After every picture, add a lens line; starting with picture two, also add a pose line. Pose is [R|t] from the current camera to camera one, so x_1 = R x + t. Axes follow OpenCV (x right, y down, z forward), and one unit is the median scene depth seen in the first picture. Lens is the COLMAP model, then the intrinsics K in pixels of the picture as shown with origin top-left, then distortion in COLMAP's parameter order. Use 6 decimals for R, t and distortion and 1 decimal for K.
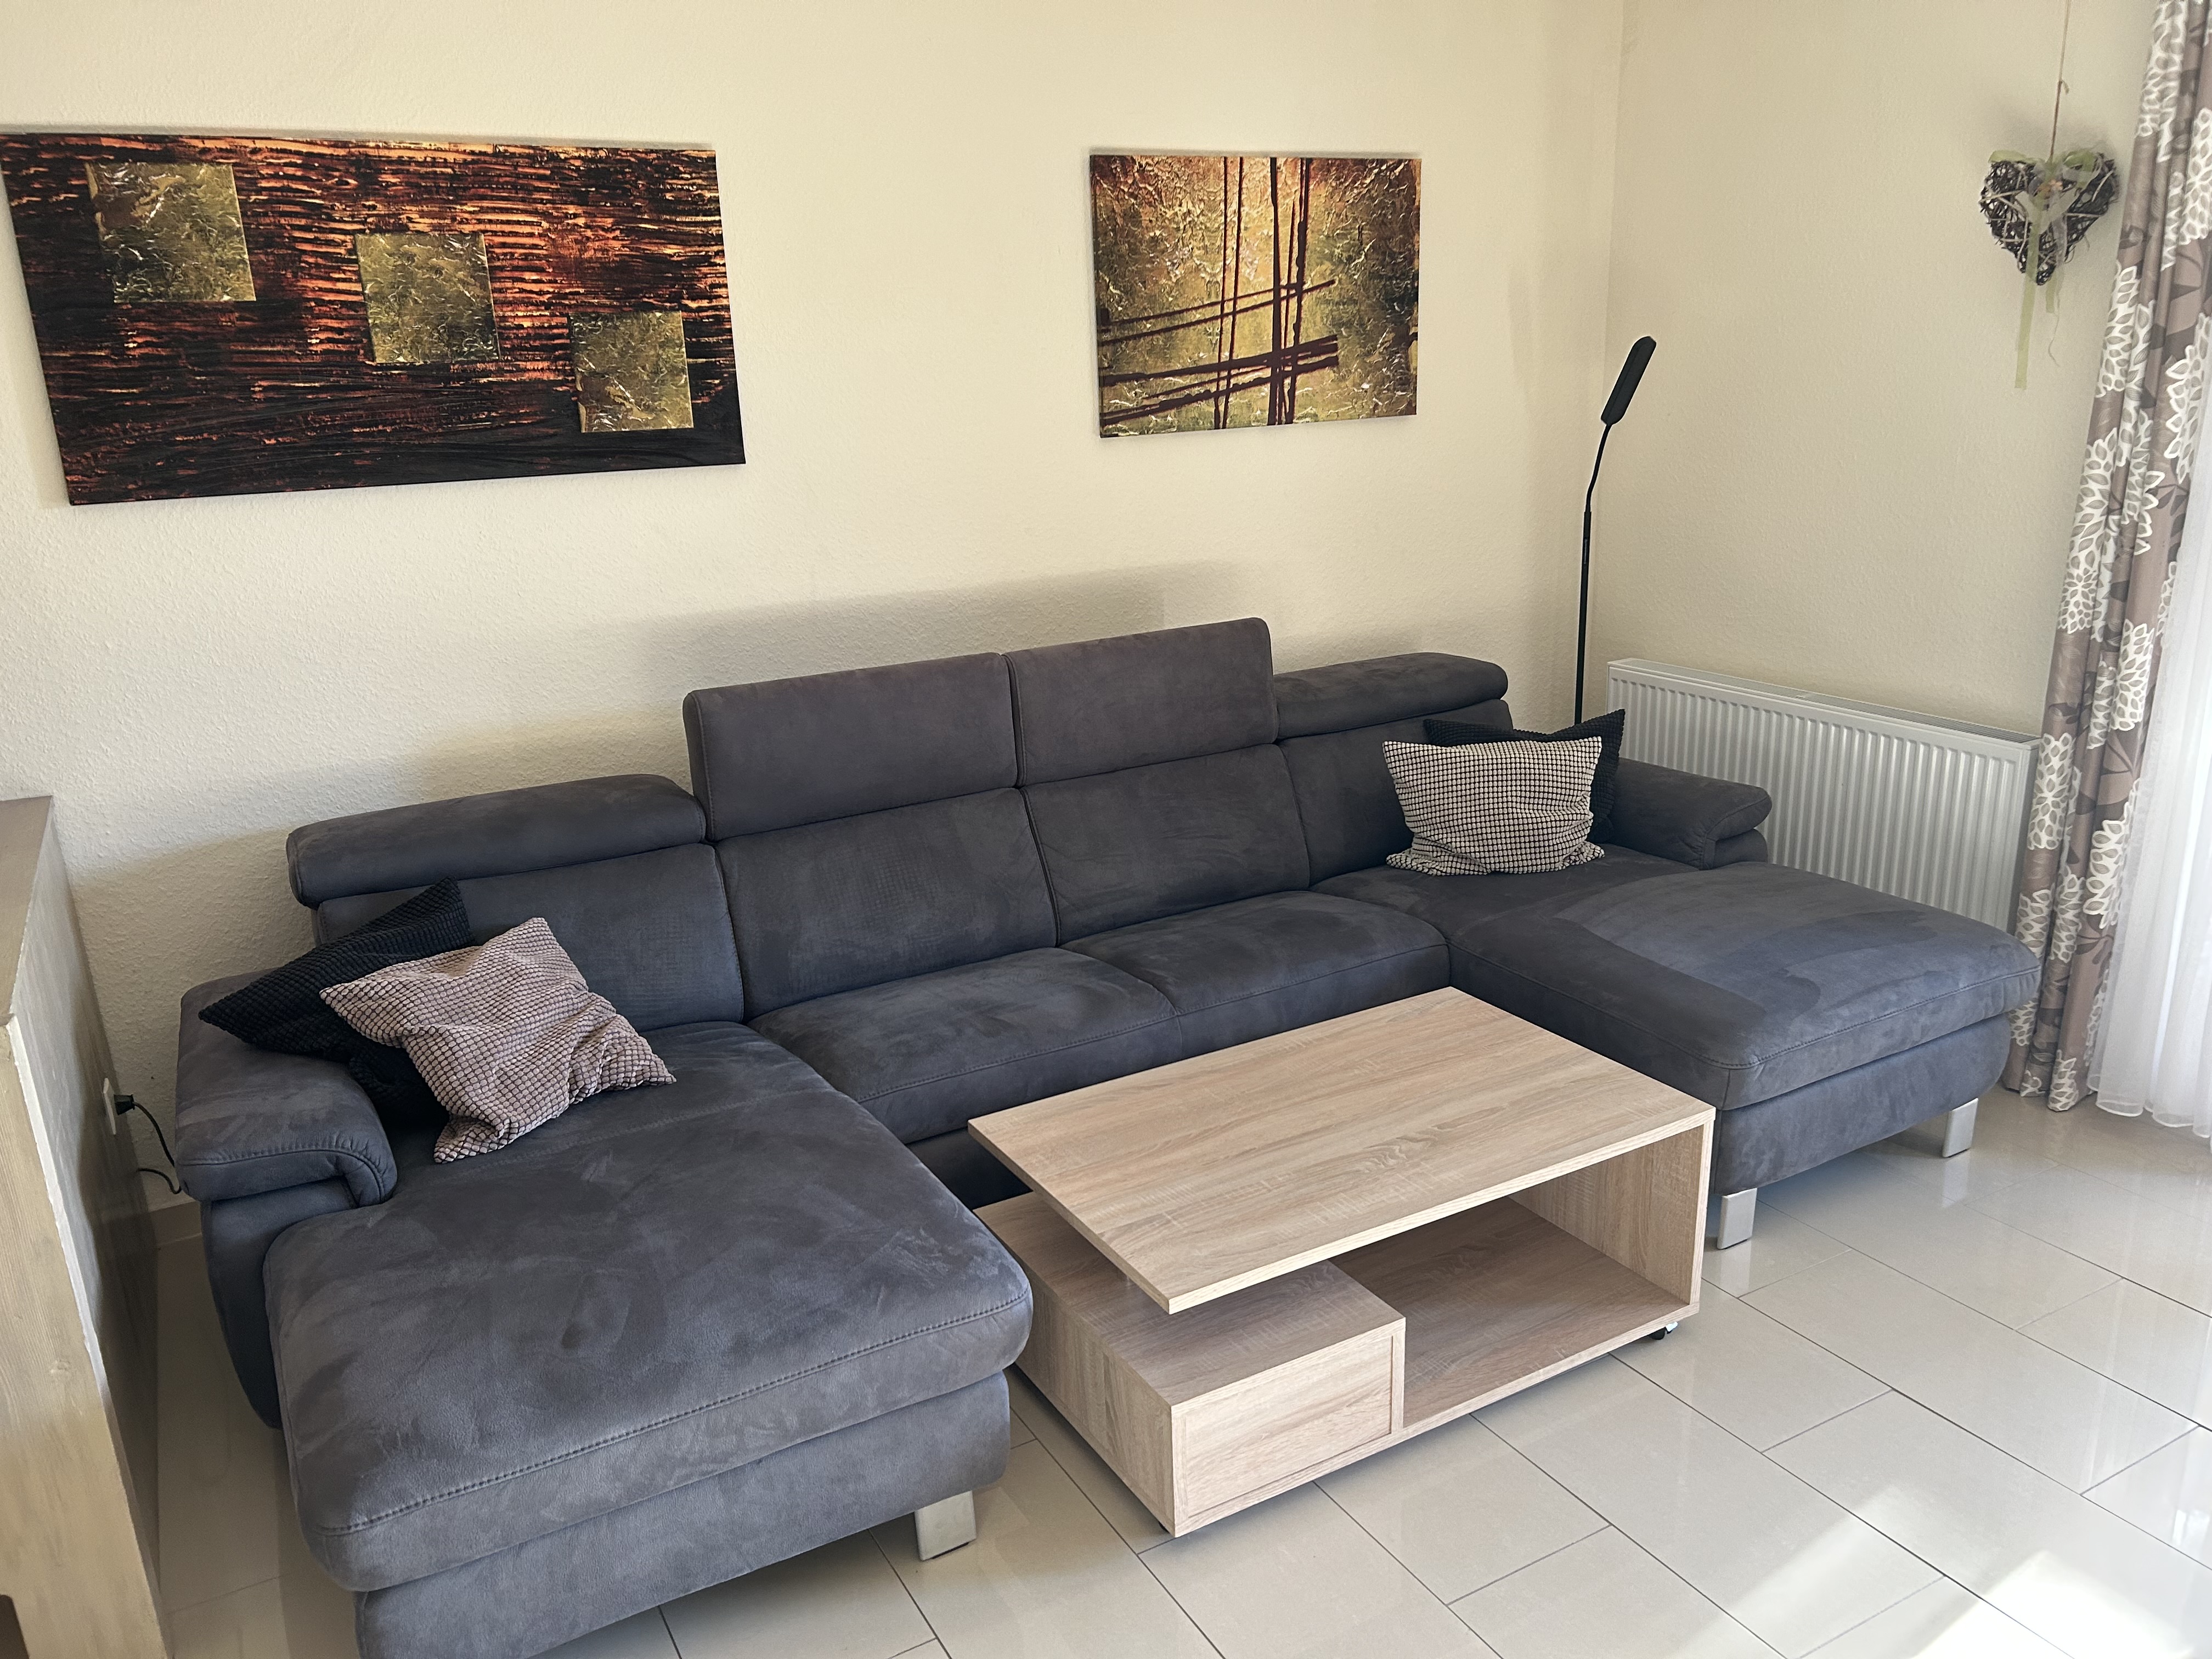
lens RADIAL K [[1661.4, 0, 1105.1], [0, 1661.4, 844.4], [0, 0, 1]] dist [0.044776, -0.053974]
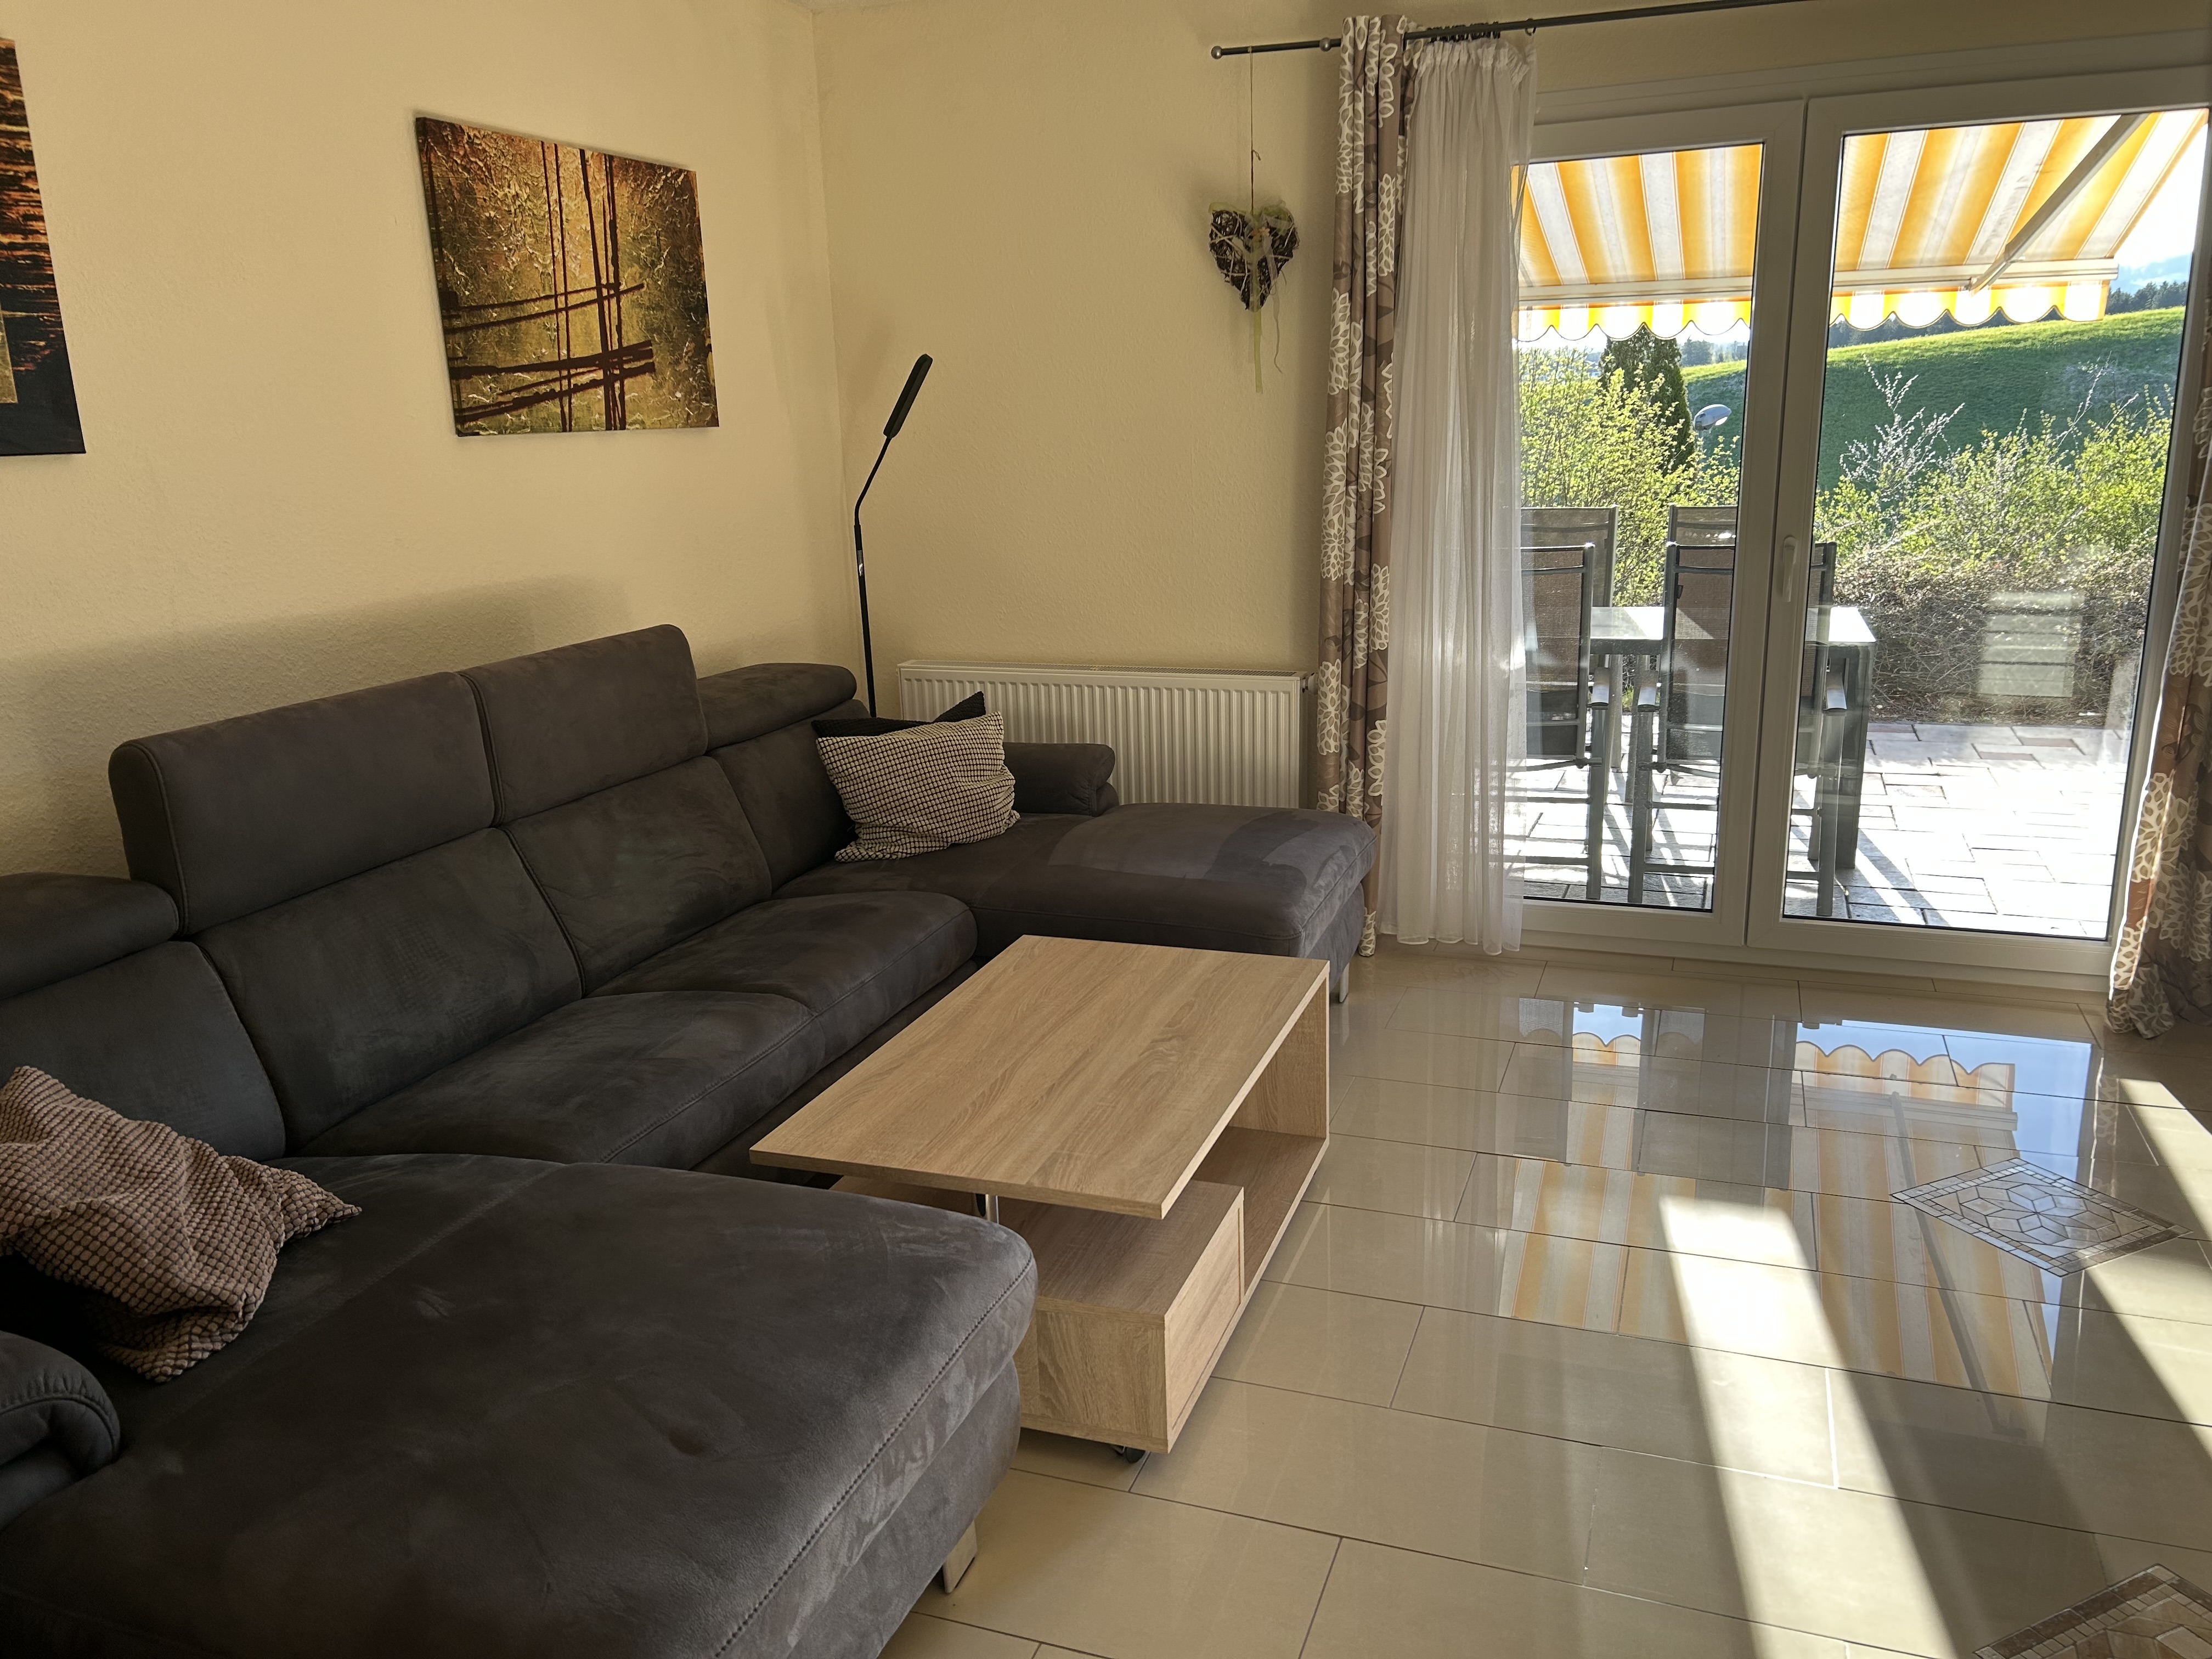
lens RADIAL K [[1661.4, 0, 1118.2], [0, 1661.4, 837.5], [0, 0, 1]] dist [0.044776, -0.053974]
pose [[0.756977, -0.149585, 0.636090, -0.357371], [0.192245, 0.981345, 0.001996, 0.030830], [-0.624522, 0.120775, 0.771613, 0.134927]]
